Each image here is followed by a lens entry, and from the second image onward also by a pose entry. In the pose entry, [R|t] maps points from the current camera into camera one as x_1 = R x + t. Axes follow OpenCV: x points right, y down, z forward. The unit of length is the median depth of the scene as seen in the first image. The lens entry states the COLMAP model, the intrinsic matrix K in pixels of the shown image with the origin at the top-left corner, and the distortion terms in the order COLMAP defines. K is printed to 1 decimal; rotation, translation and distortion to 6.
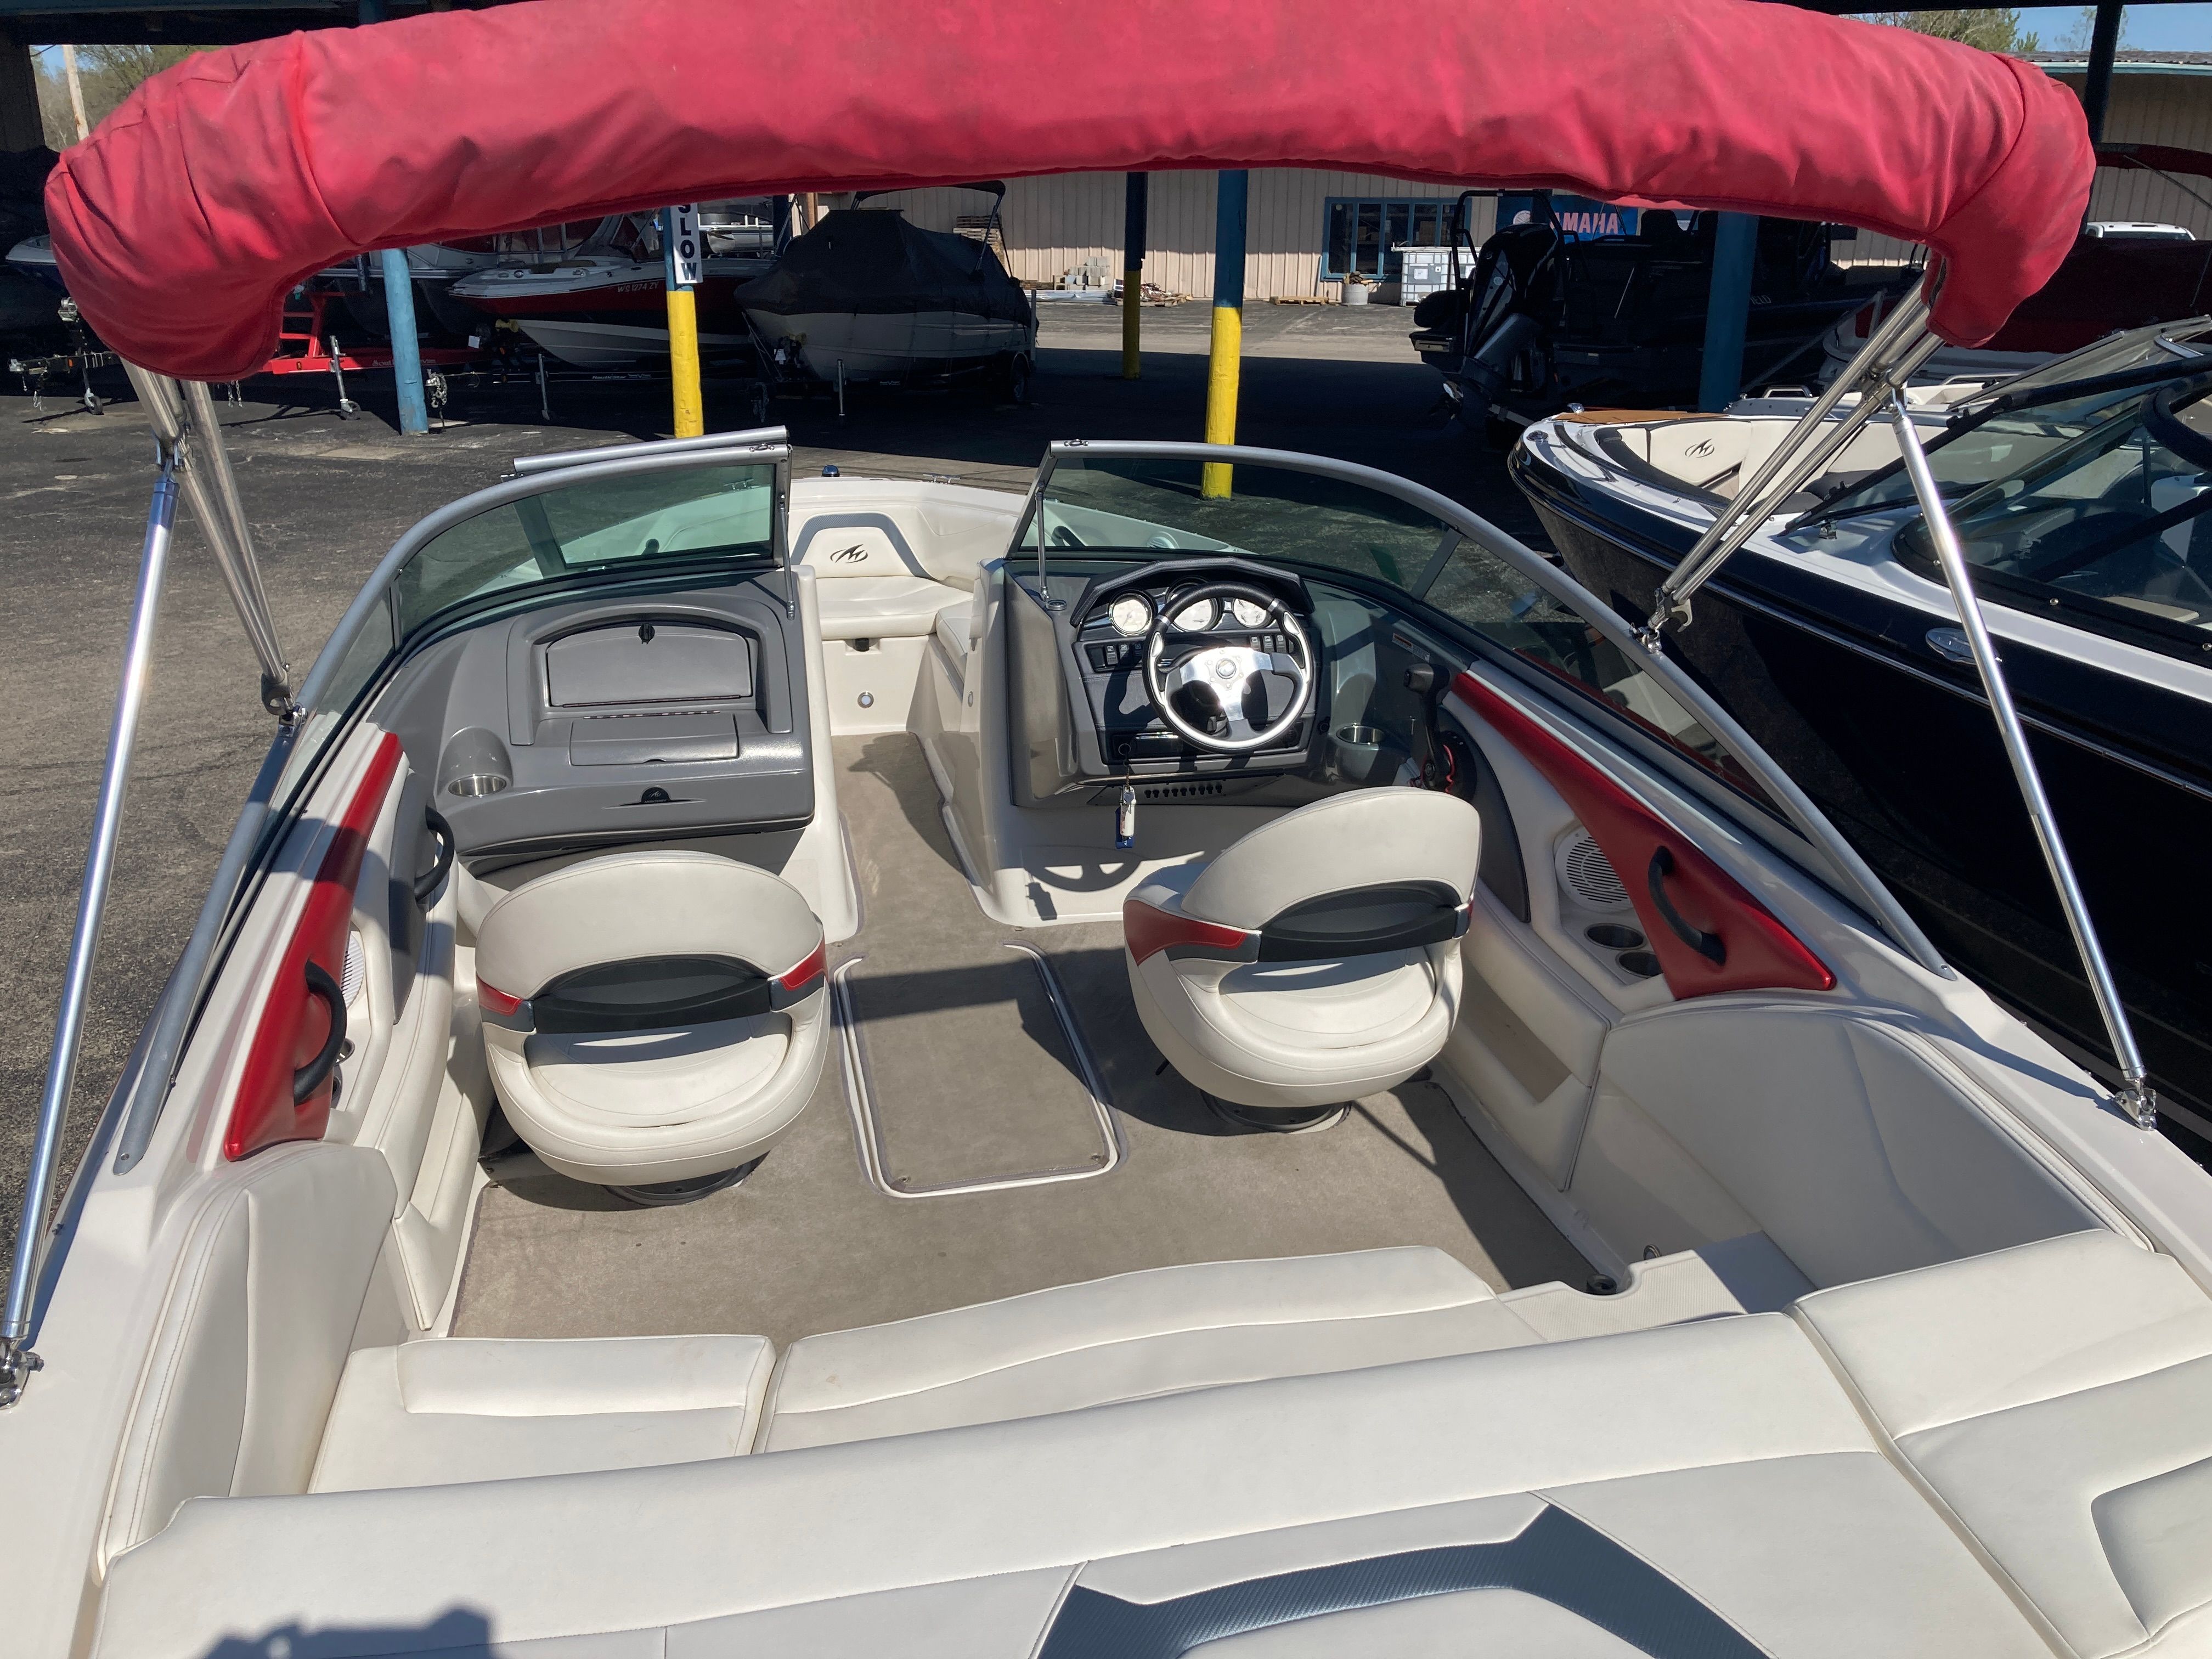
lens RADIAL K [[1804.4, 0, 1087.1], [0, 1804.4, 839.2], [0, 0, 1]] dist [0.041432, -0.017346]
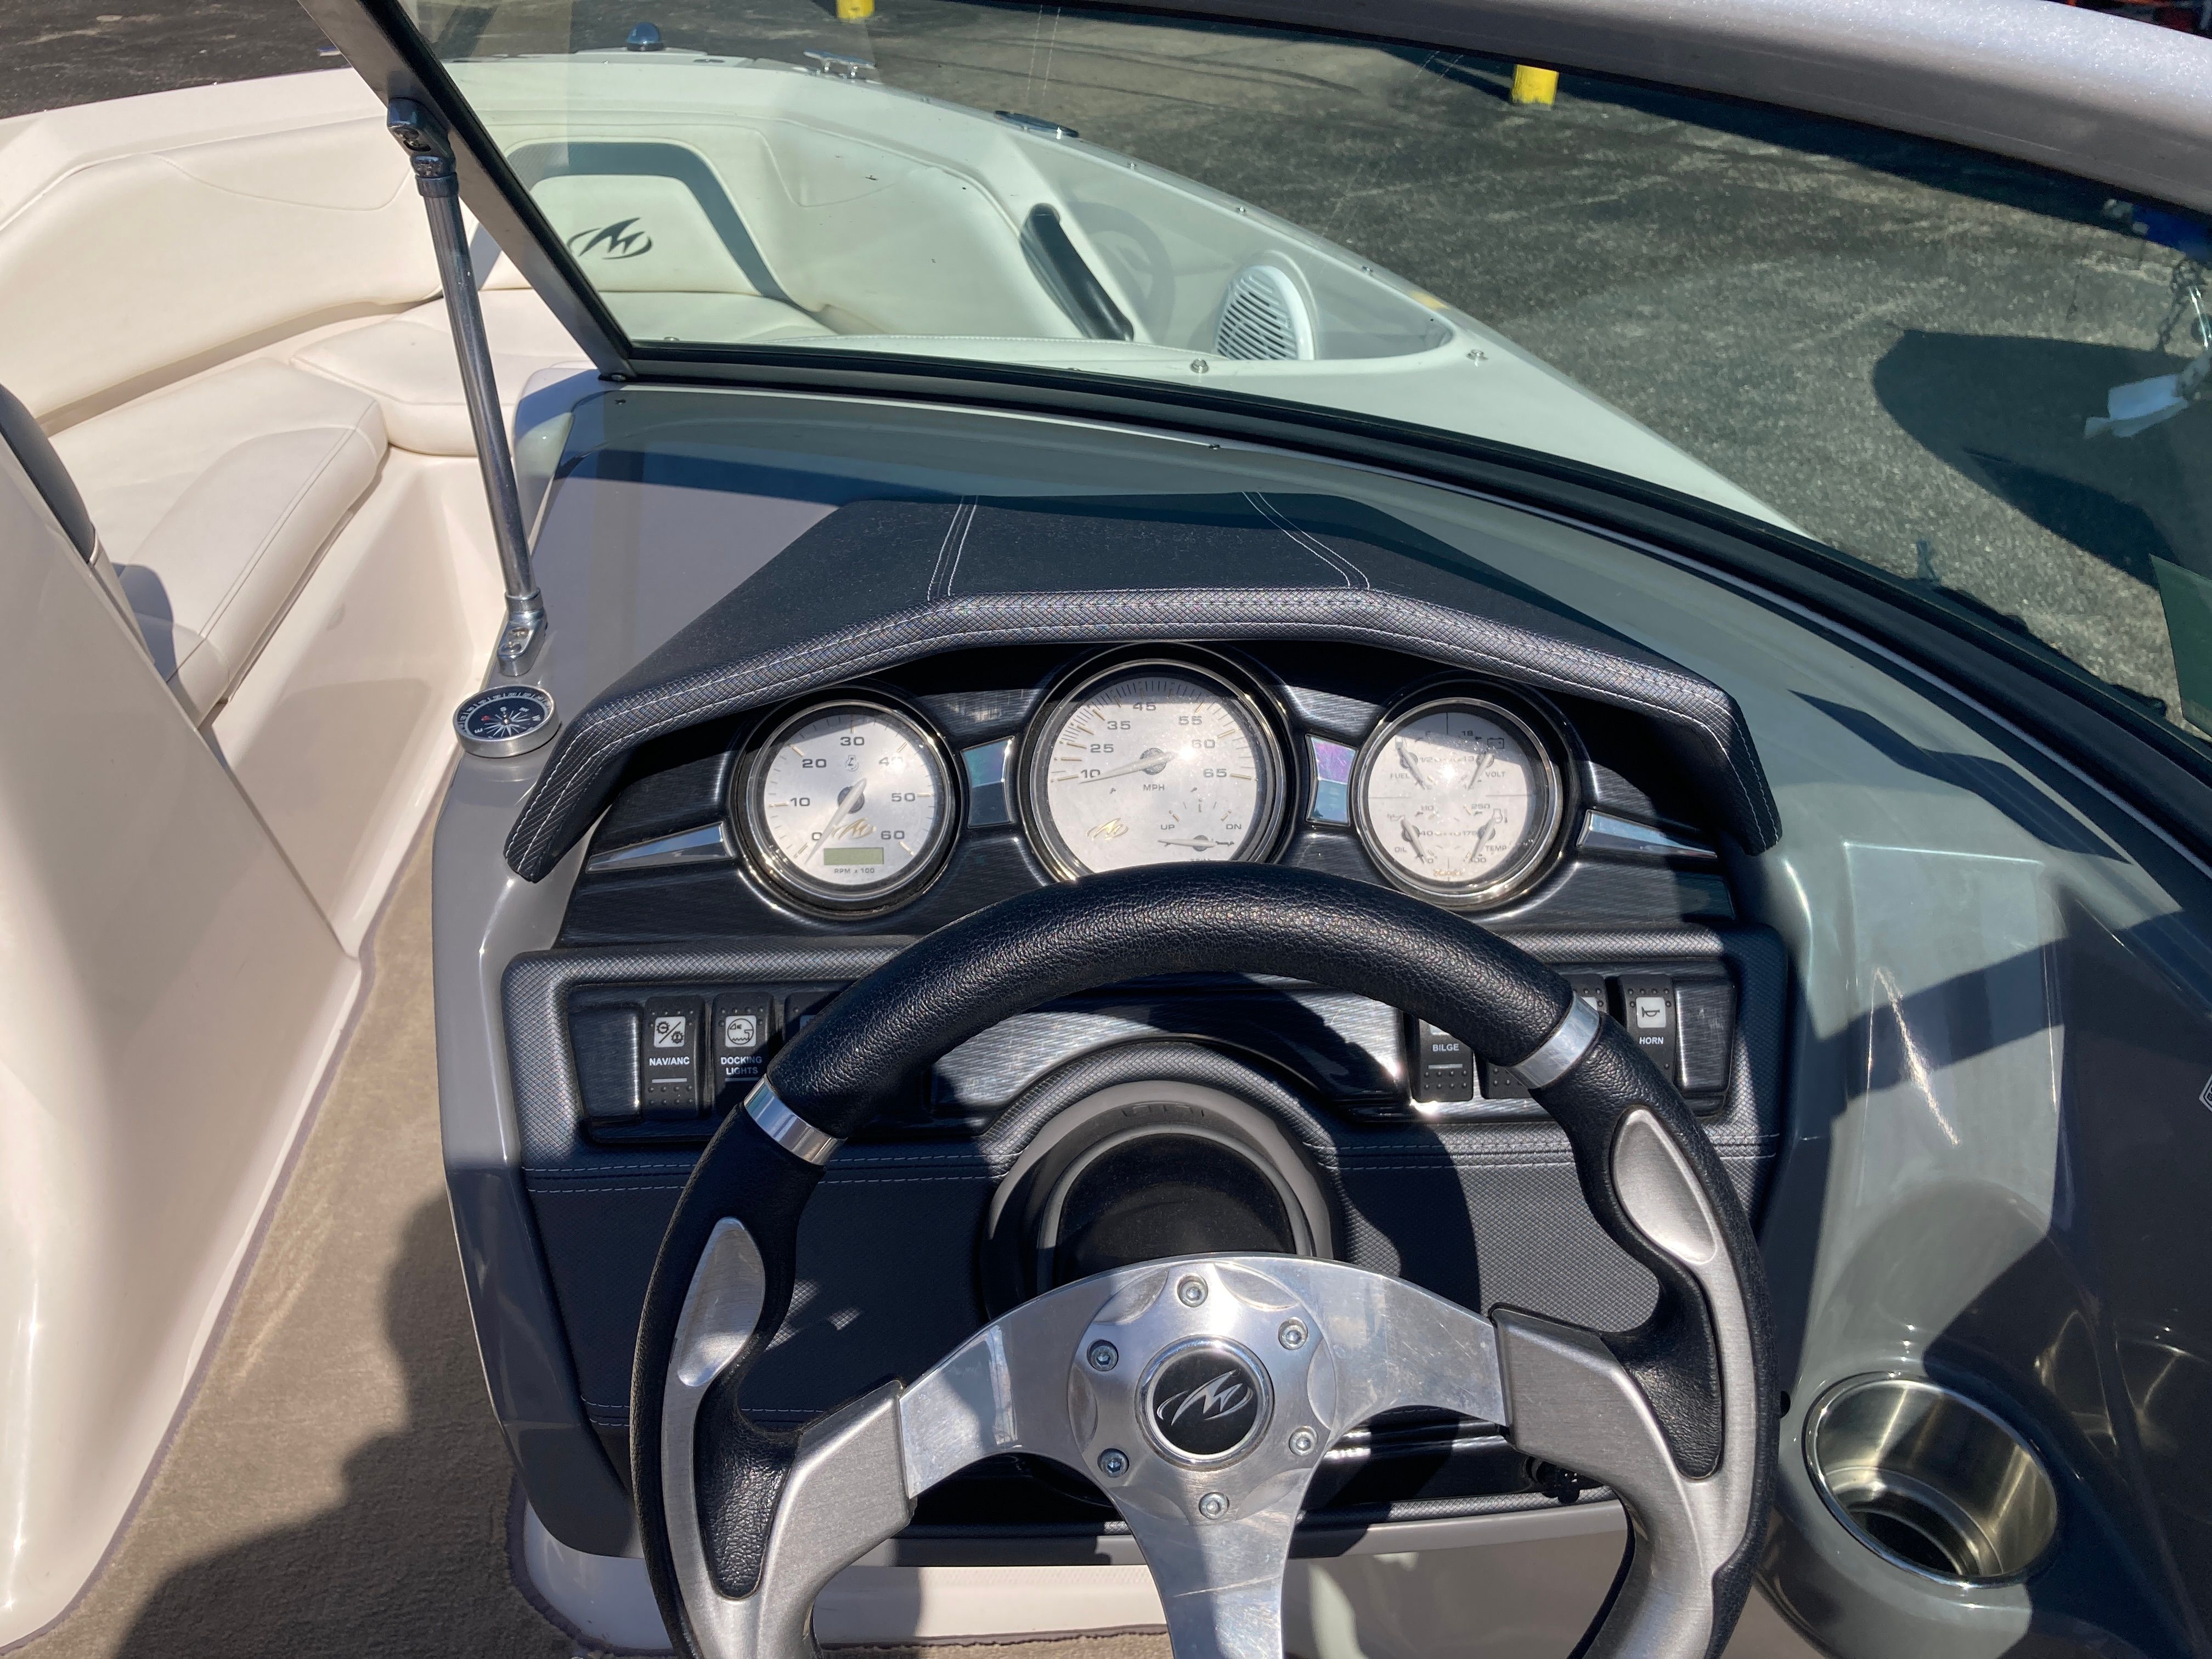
lens RADIAL K [[1798.3, 0, 1097.7], [0, 1798.3, 839.4], [0, 0, 1]] dist [0.032930, -0.001493]
pose [[0.987253, 0.093831, -0.128557, 0.072708], [-0.065266, 0.975371, 0.210692, -0.152552], [0.145160, -0.199616, 0.969063, 0.747427]]
